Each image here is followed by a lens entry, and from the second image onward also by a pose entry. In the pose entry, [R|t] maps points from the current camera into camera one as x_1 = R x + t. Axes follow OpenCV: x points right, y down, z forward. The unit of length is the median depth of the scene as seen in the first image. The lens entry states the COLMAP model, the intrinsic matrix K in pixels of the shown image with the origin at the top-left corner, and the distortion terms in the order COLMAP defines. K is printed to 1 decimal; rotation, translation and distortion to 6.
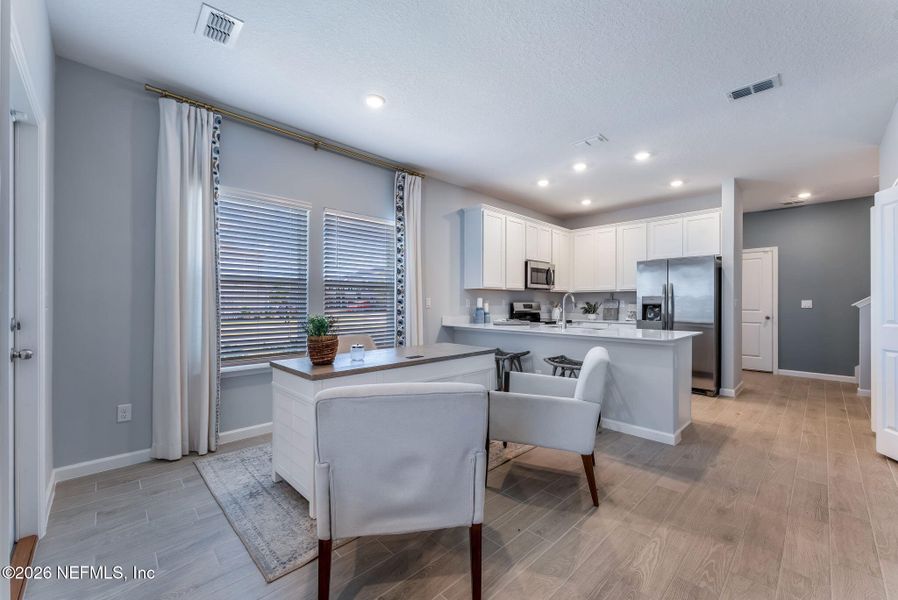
lens RADIAL K [[364.1, 0, 448.6], [0, 364.1, 302.0], [0, 0, 1]] dist [-0.003642, 0.000360]
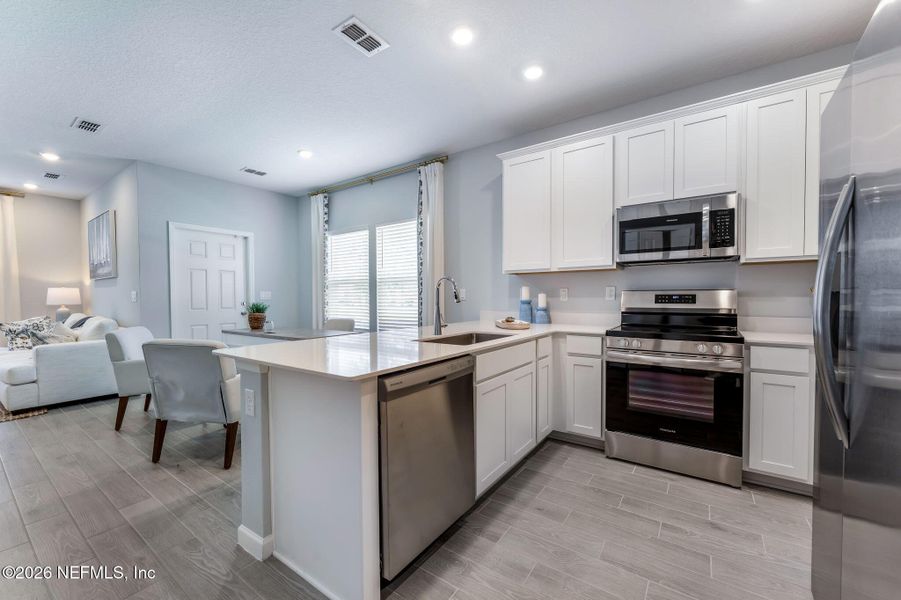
lens RADIAL K [[365.3, 0, 453.8], [0, 365.3, 304.5], [0, 0, 1]] dist [-0.003642, 0.000360]
pose [[0.183311, 0.014841, -0.982943, 0.783176], [0.006298, 0.999848, 0.016271, 0.011570], [0.983035, -0.009173, 0.183189, 0.779688]]
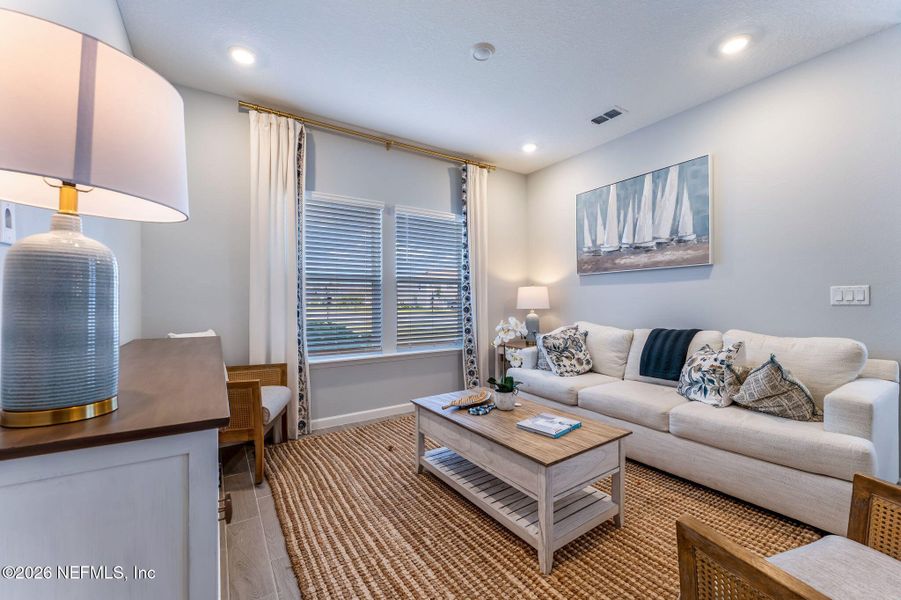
lens RADIAL K [[365.3, 0, 448.6], [0, 365.3, 302.2], [0, 0, 1]] dist [-0.003642, 0.000360]
pose [[-0.189869, -0.005020, -0.981797, 0.306587], [0.004604, 0.999971, -0.006003, 0.011102], [0.981799, -0.005660, -0.189841, -0.273455]]
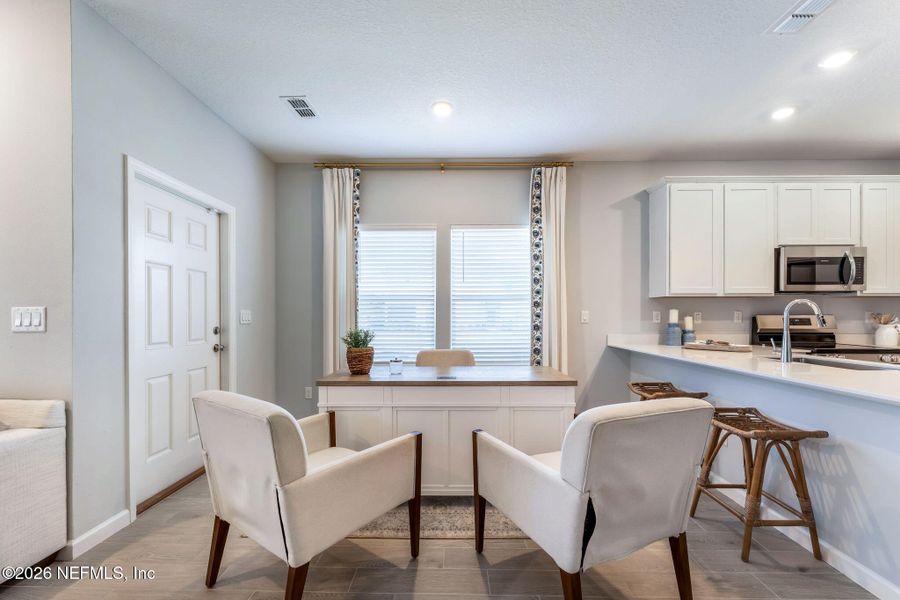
lens RADIAL K [[364.9, 0, 452.0], [0, 364.9, 318.5], [0, 0, 1]] dist [-0.003642, 0.000360]
pose [[0.705729, -0.000380, -0.708482, 0.299733], [0.004736, 0.999980, 0.004181, 0.001443], [0.708466, -0.006306, 0.705717, 0.201253]]
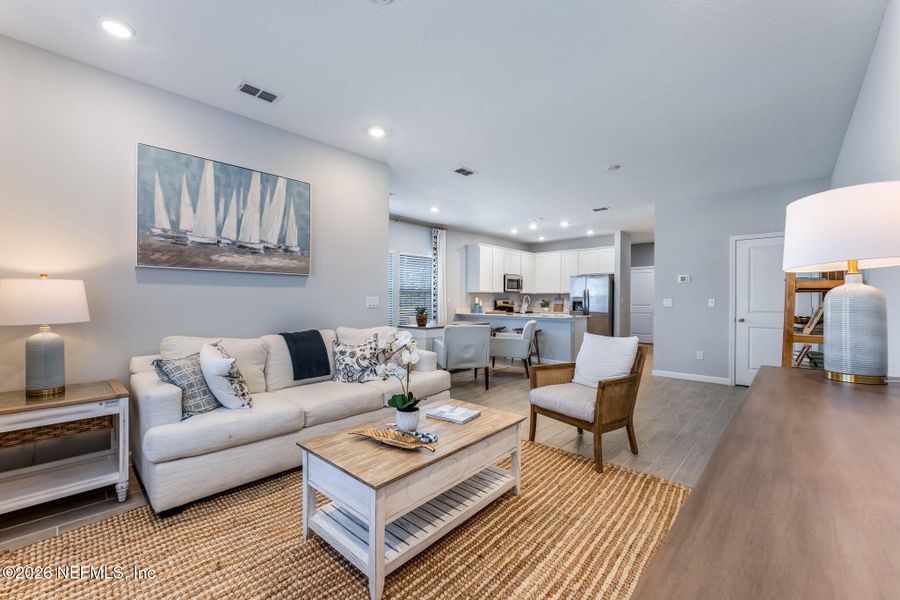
lens RADIAL K [[364.9, 0, 454.5], [0, 364.9, 301.0], [0, 0, 1]] dist [-0.003642, 0.000360]
pose [[0.998010, 0.000993, 0.063055, -0.130968], [-0.001436, 0.999975, 0.006984, -0.007487], [-0.063047, -0.007061, 0.997986, -0.711411]]
